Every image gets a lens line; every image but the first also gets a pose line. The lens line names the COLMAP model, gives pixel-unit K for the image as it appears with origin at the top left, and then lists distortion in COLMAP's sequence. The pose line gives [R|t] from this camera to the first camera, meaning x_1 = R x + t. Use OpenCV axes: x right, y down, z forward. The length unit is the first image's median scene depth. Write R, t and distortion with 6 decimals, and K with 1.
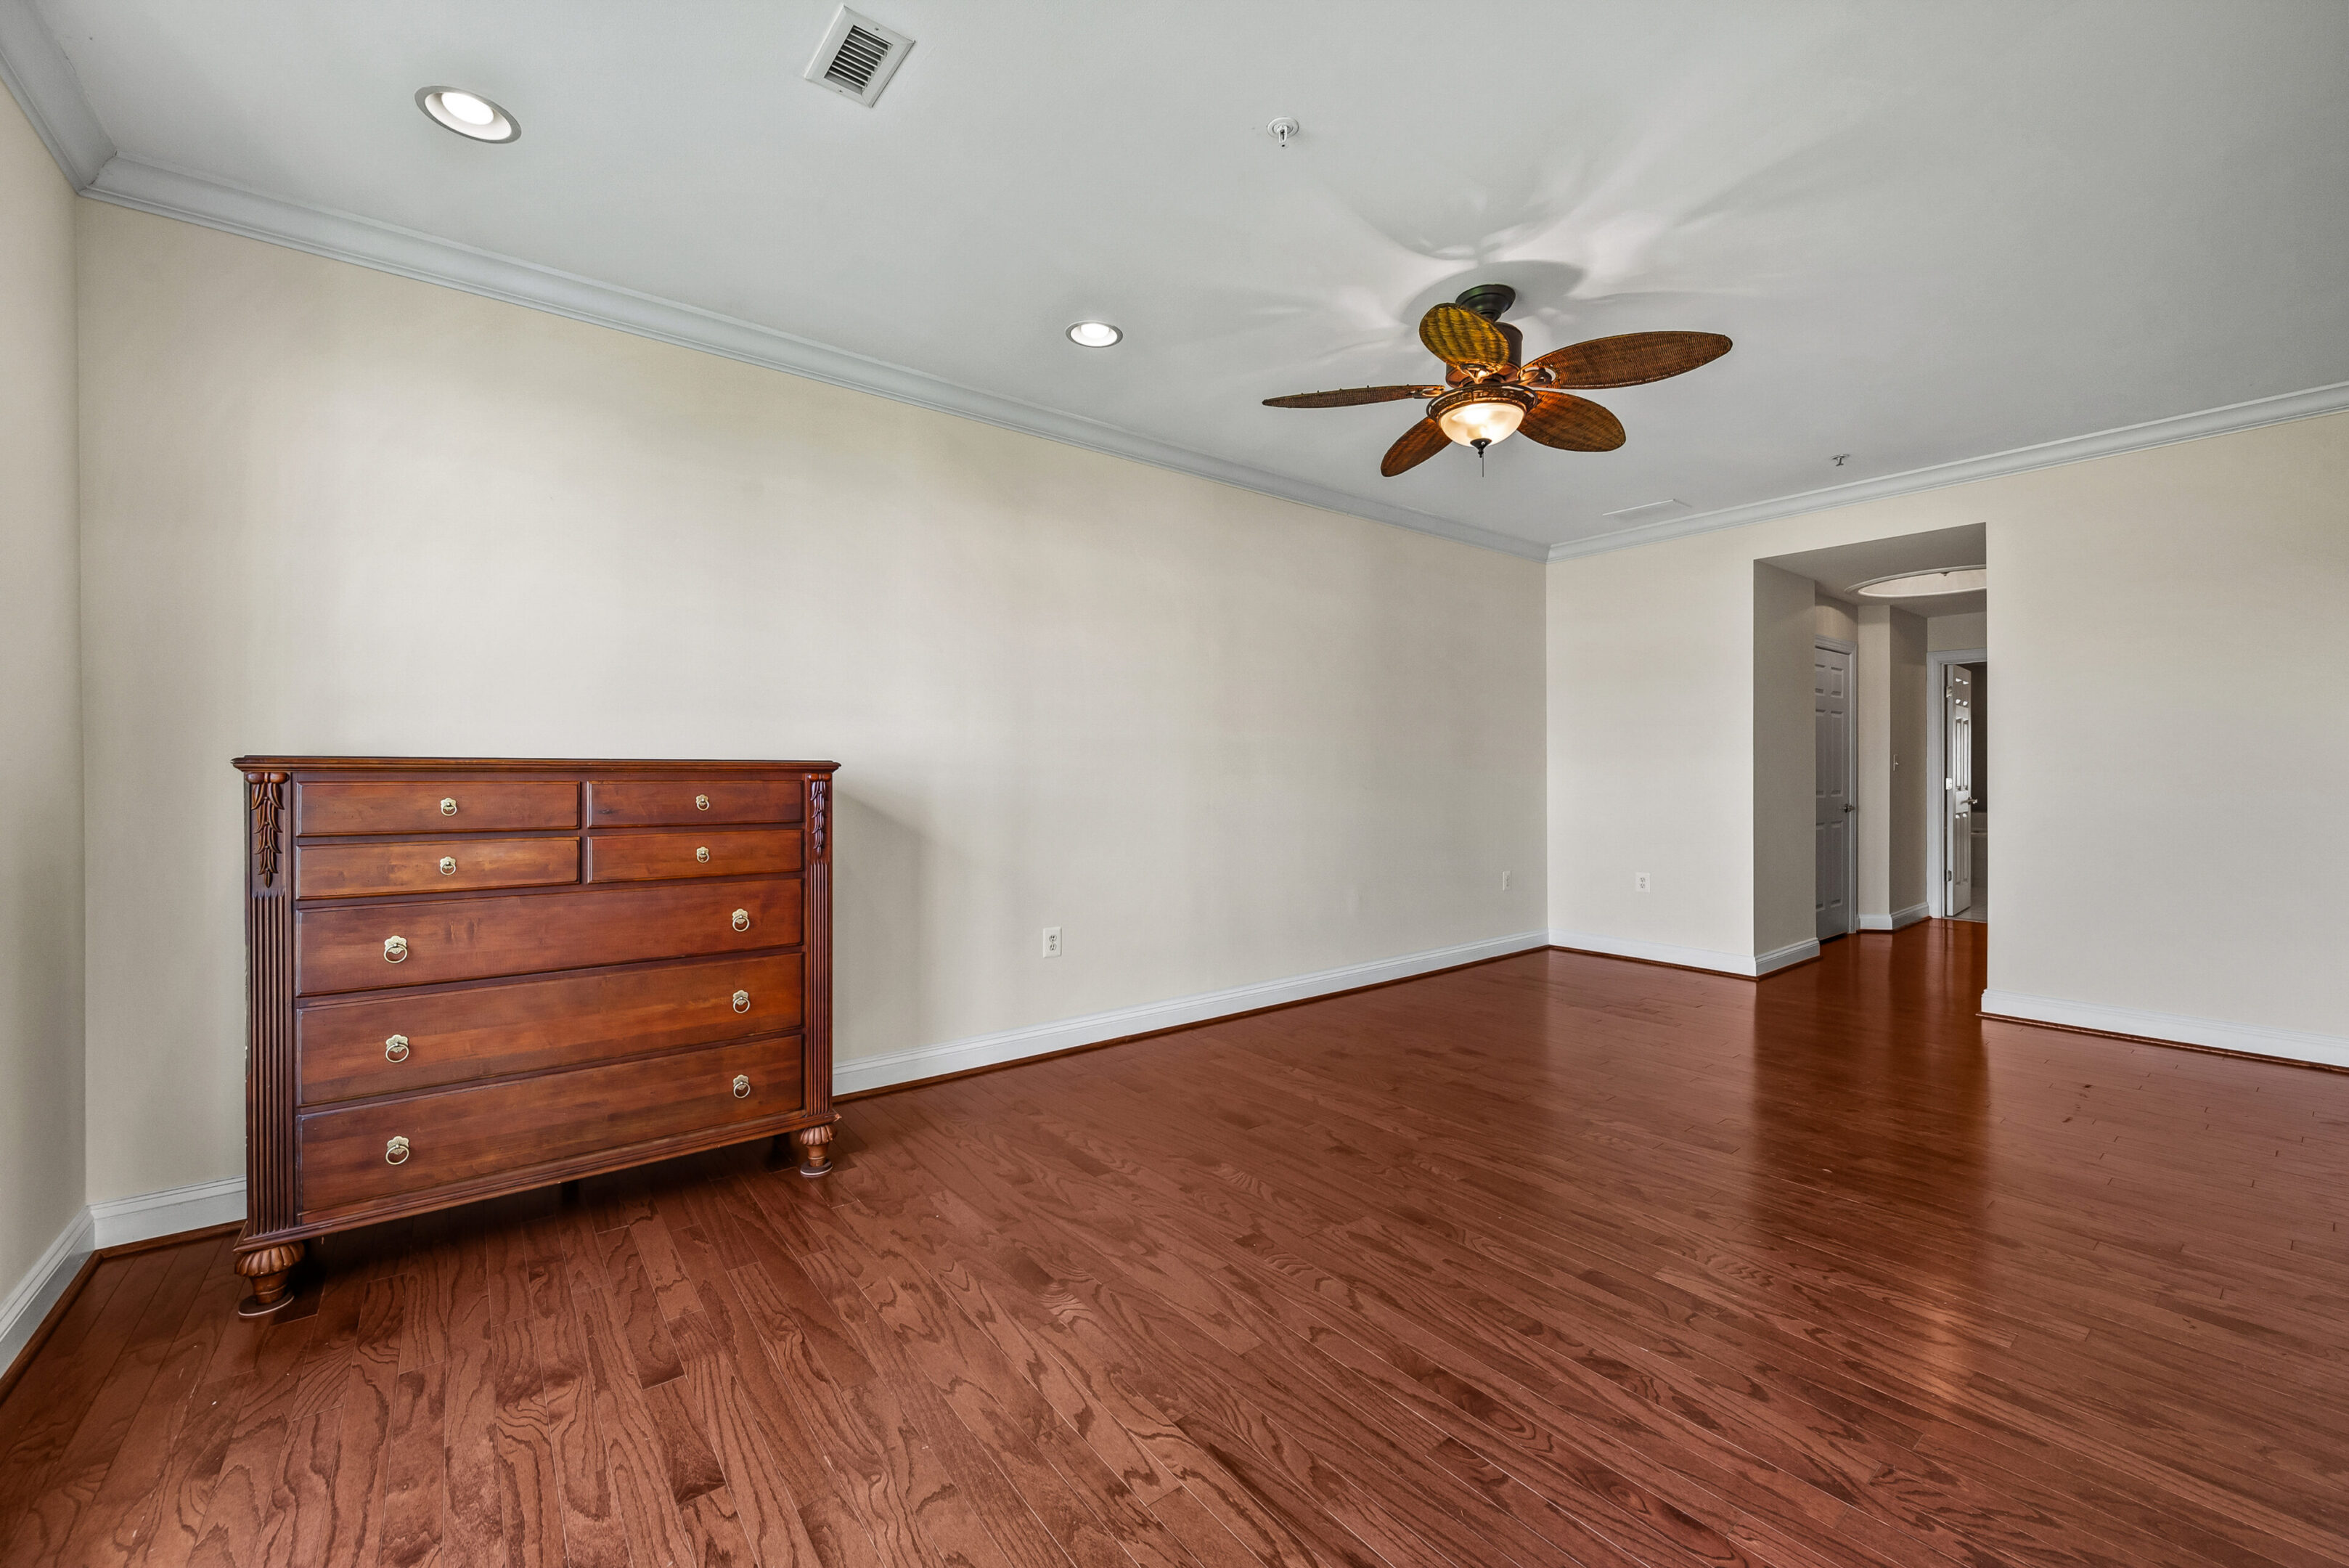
lens RADIAL K [[933.2, 0, 1172.9], [0, 933.2, 777.0], [0, 0, 1]] dist [-0.000701, 0.000364]
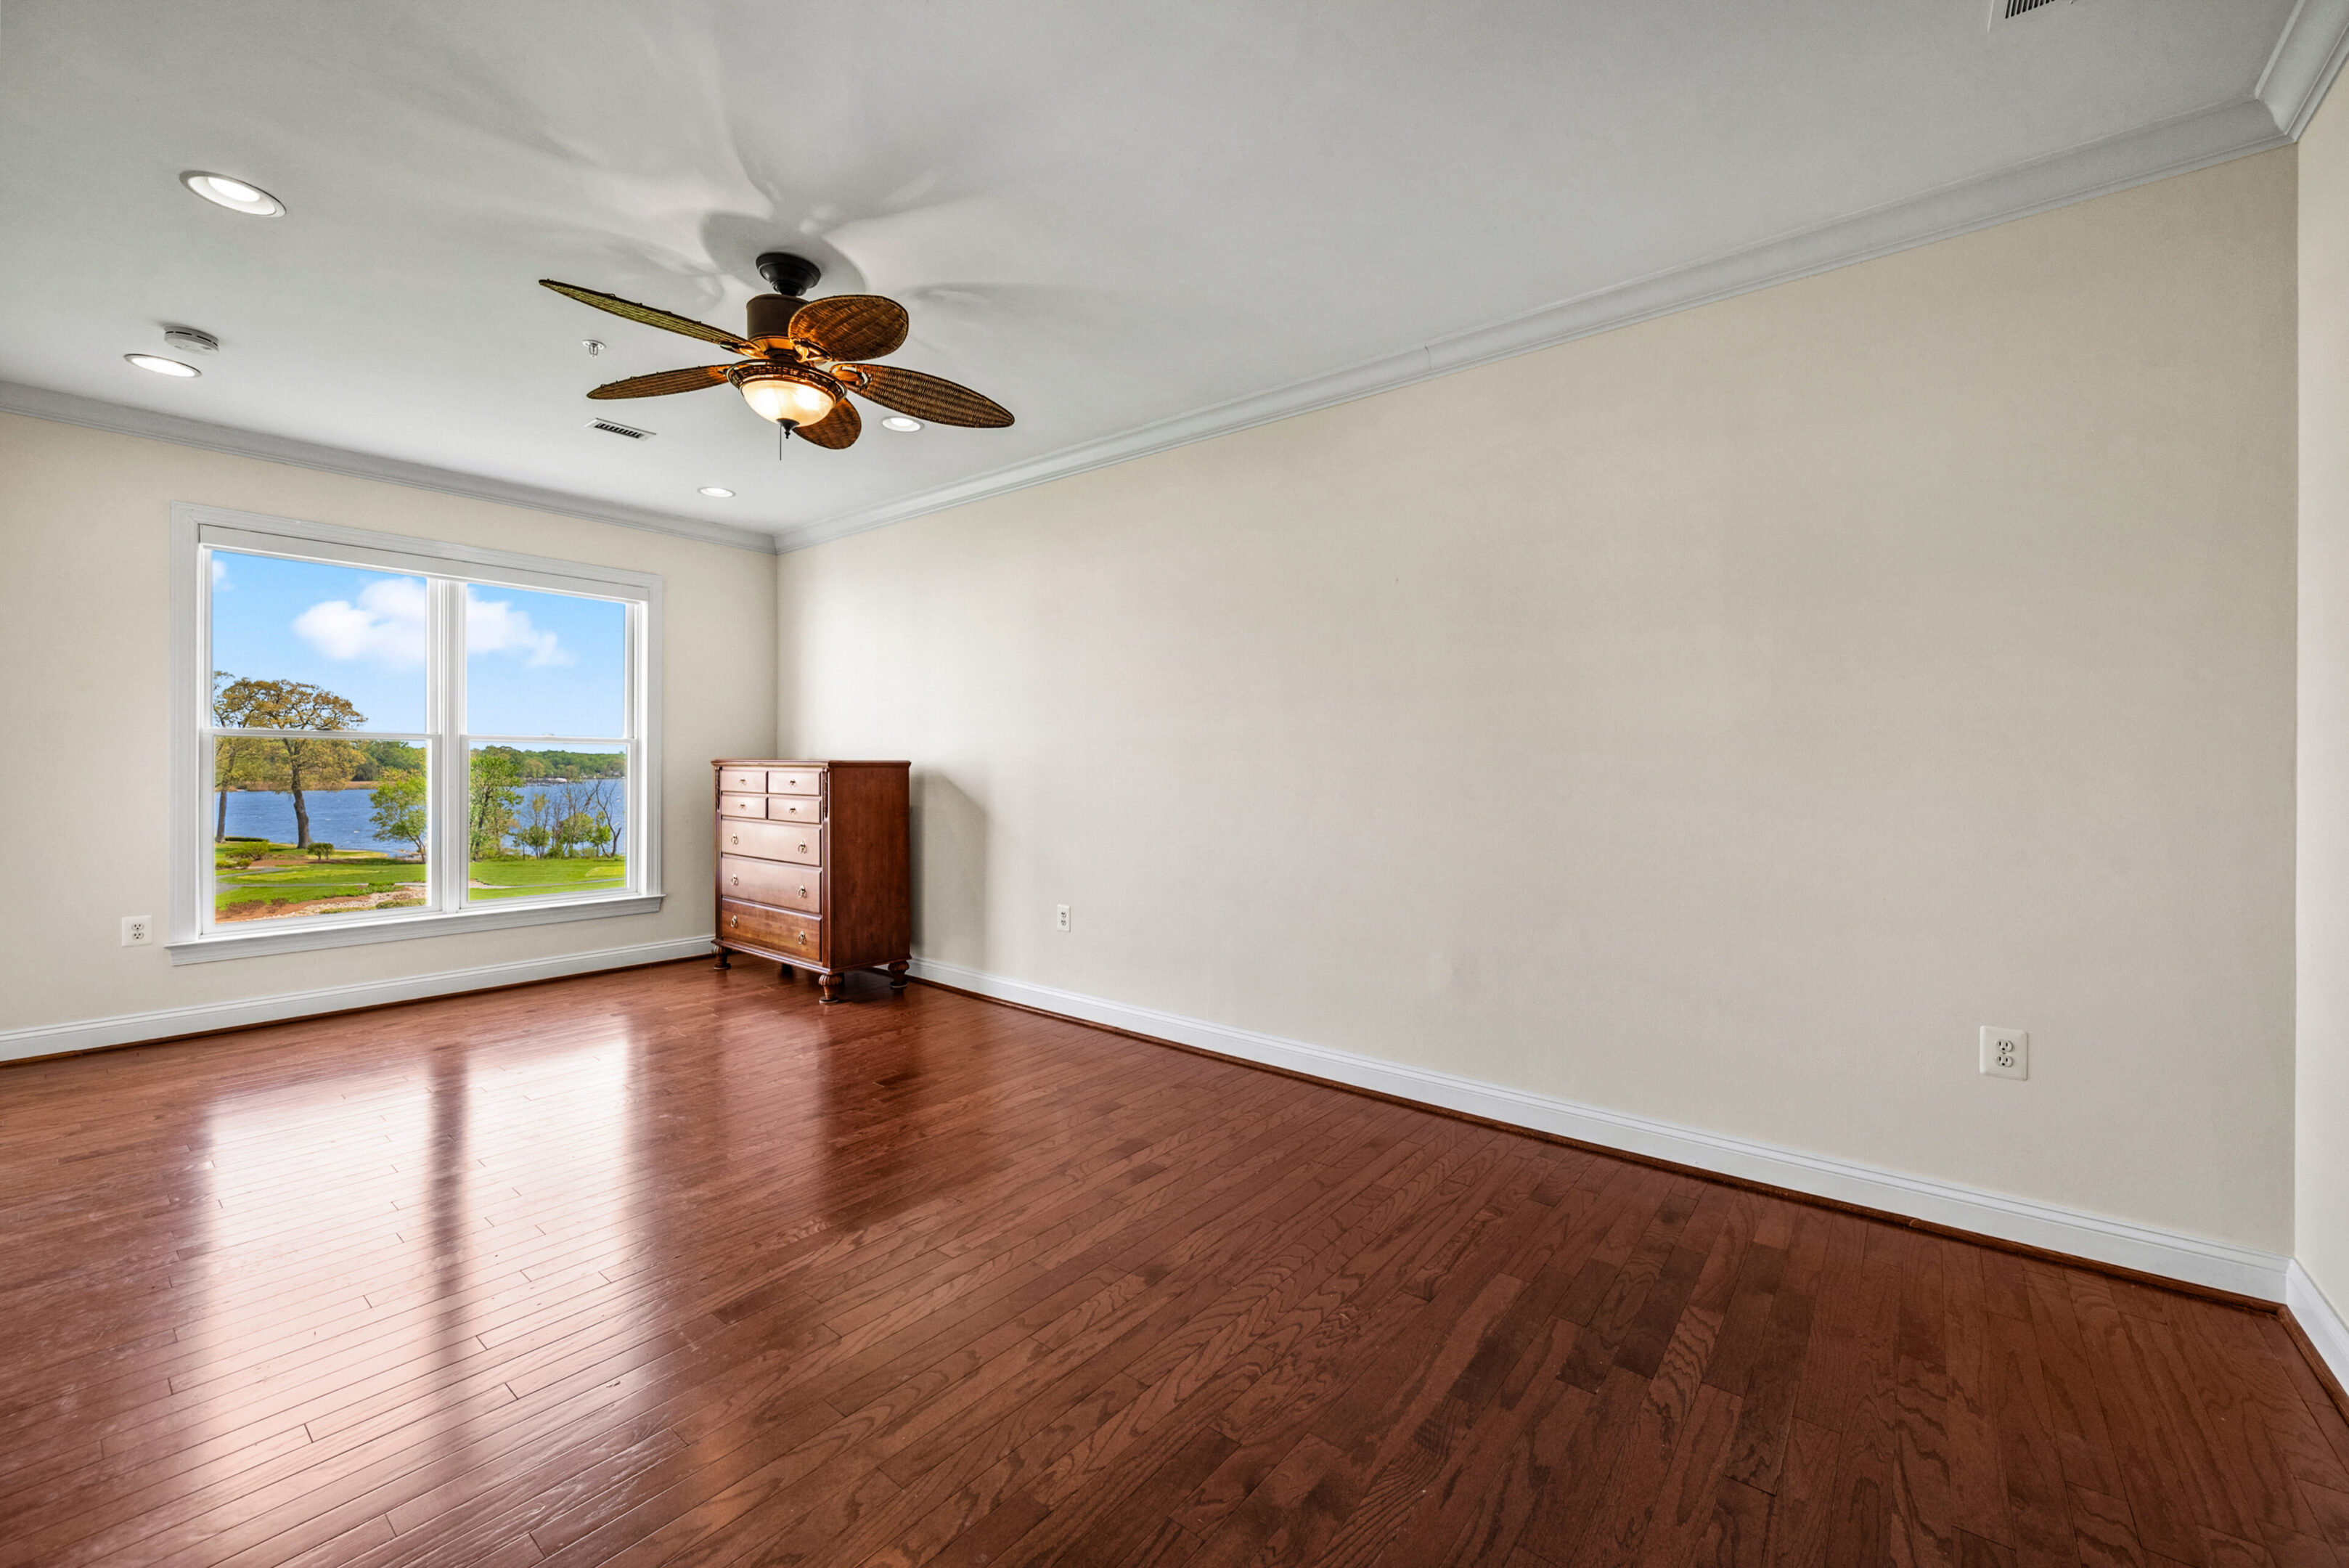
lens RADIAL K [[933.2, 0, 1172.9], [0, 933.2, 777.0], [0, 0, 1]] dist [-0.000701, 0.000364]
pose [[0.225441, 0.010420, -0.974201, 1.154339], [-0.010930, 0.999907, 0.008166, -0.006184], [0.974196, 0.008807, 0.225534, 1.000218]]
